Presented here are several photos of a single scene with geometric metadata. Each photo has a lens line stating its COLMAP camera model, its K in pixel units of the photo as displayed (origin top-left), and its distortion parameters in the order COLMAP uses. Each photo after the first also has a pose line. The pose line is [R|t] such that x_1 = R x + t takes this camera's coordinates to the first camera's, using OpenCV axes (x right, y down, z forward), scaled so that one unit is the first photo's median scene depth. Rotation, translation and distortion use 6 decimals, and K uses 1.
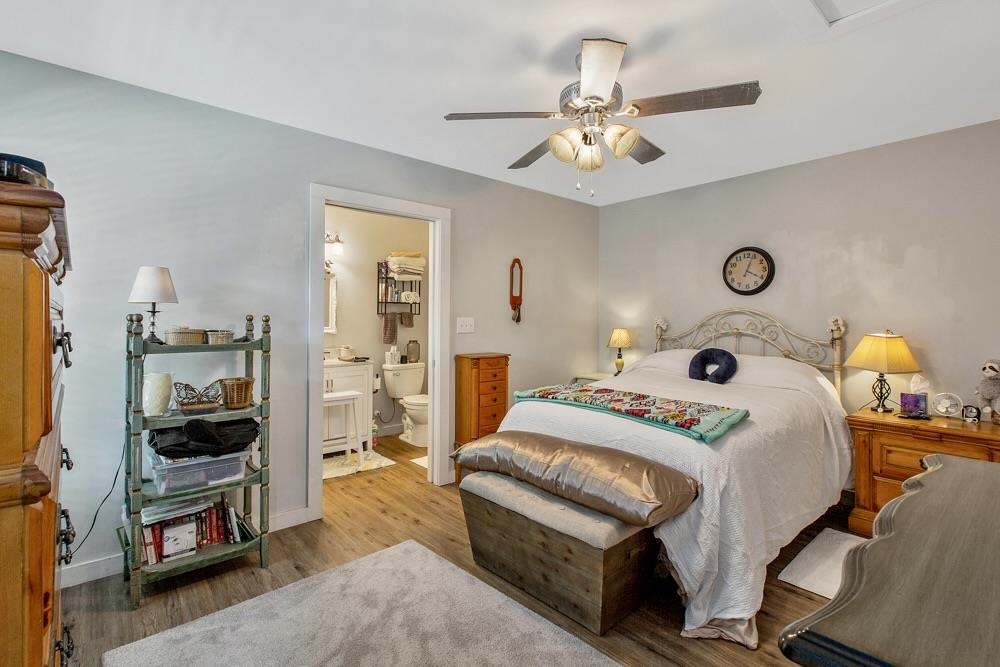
lens RADIAL K [[466.8, 0, 495.3], [0, 466.8, 325.5], [0, 0, 1]] dist [-0.000320, 0.001091]
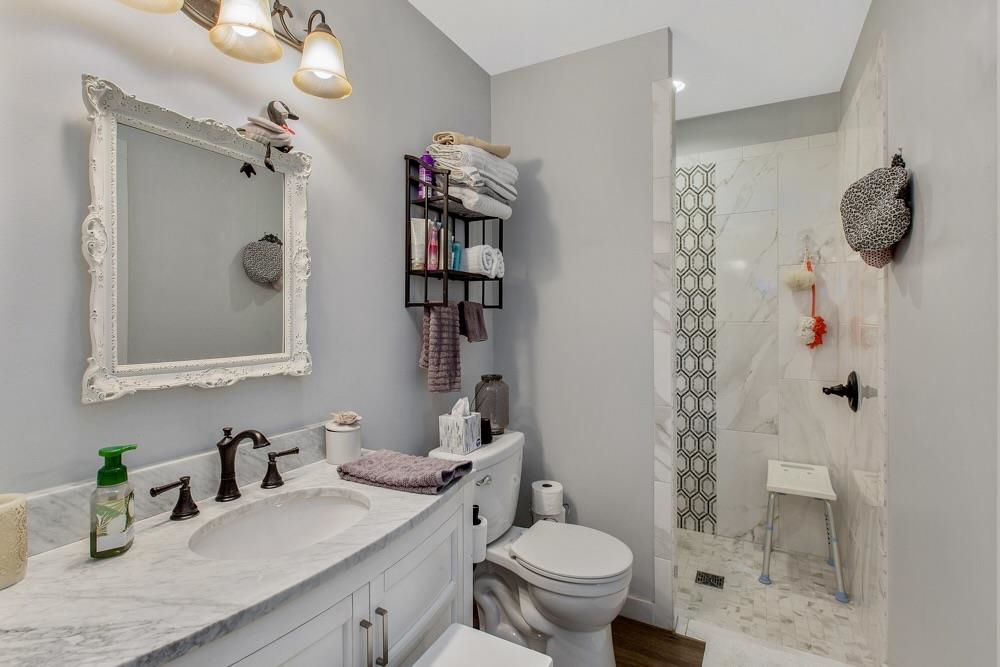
lens RADIAL K [[466.8, 0, 502.9], [0, 466.8, 327.9], [0, 0, 1]] dist [-0.000320, 0.001091]
pose [[0.943848, -0.012843, 0.330130, -0.301353], [0.008018, 0.999840, 0.015971, -0.013435], [-0.330282, -0.012427, 0.943800, 0.649397]]
